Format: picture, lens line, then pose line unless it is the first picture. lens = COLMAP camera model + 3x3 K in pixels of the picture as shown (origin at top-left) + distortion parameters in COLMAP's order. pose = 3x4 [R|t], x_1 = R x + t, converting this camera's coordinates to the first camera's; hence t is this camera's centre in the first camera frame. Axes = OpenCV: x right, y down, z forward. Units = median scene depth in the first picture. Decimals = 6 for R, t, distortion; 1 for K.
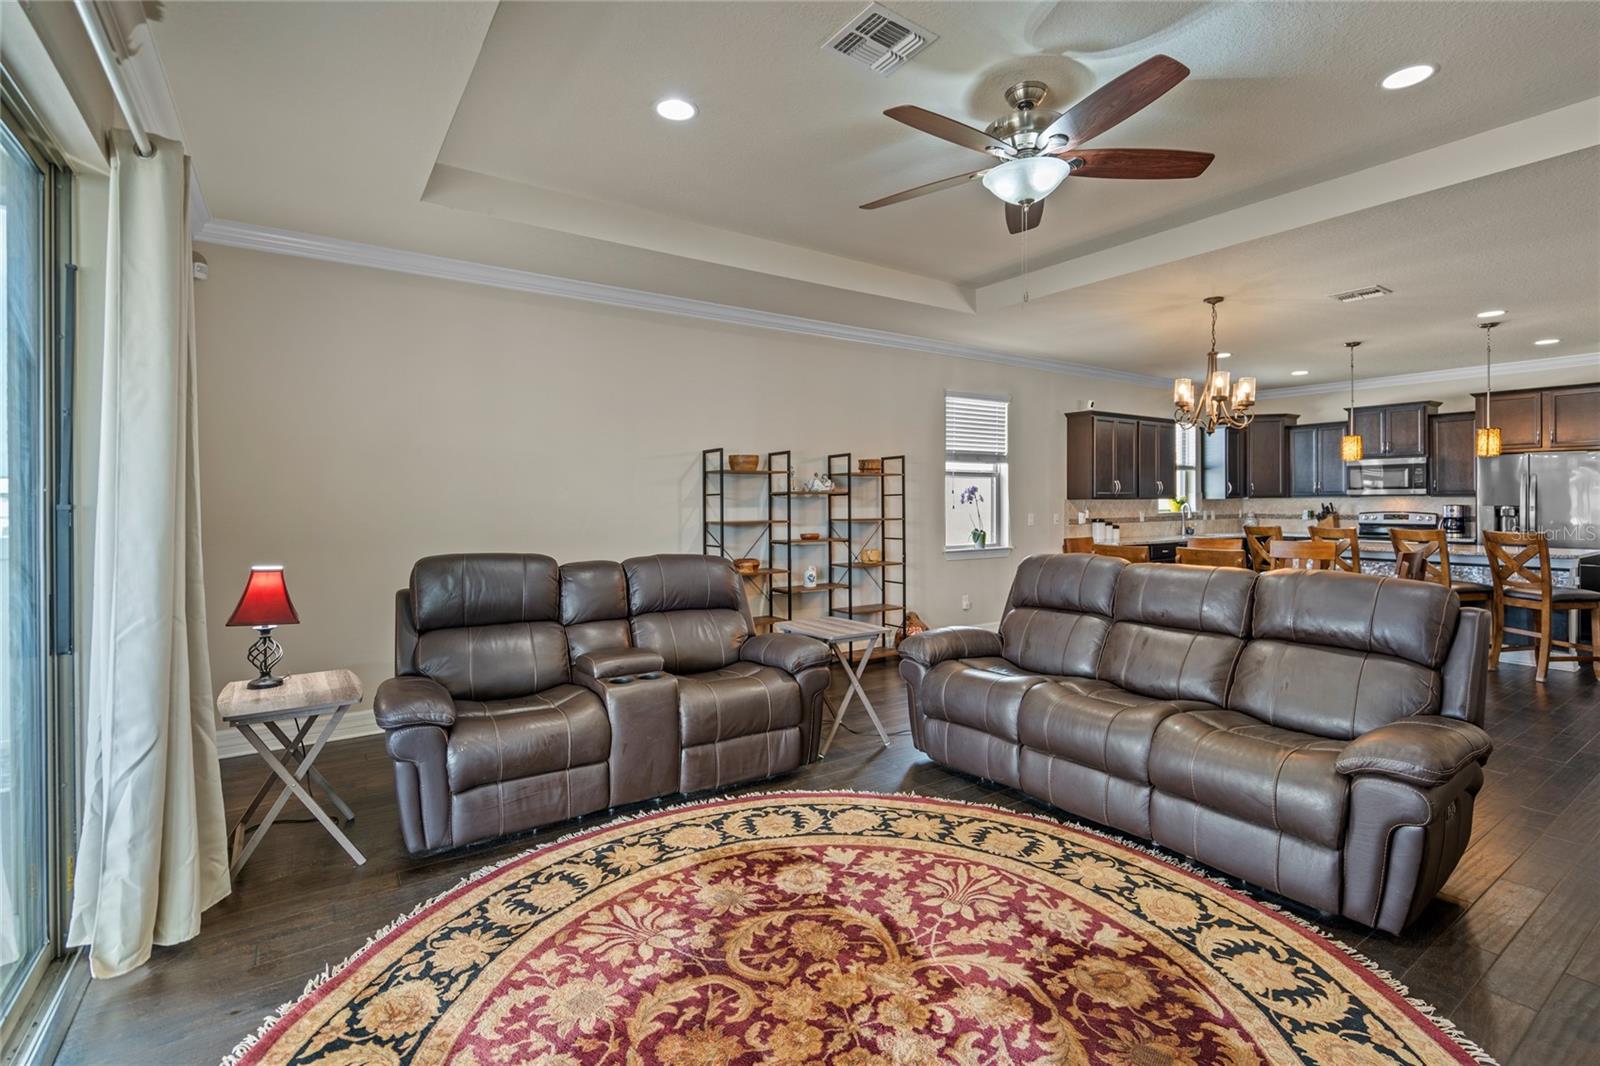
lens RADIAL K [[731.6, 0, 803.7], [0, 731.6, 511.5], [0, 0, 1]] dist [-0.002355, 0.002005]
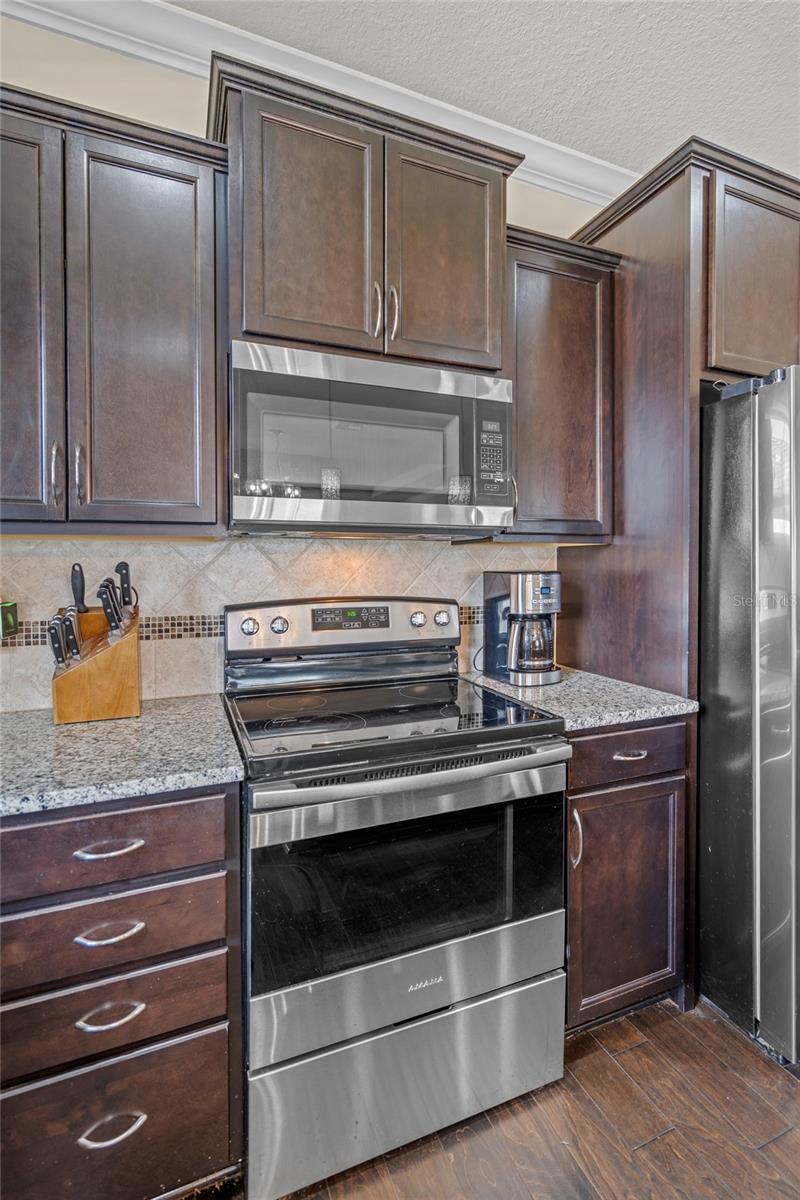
lens RADIAL K [[553.9, 0, 401.0], [0, 553.9, 570.5], [0, 0, 1]] dist [0.000241, 0.000449]
pose [[0.209653, -0.005875, 0.977758, 0.603689], [0.014046, 0.999897, 0.002996, -0.009477], [-0.977675, 0.013105, 0.209714, 0.913817]]
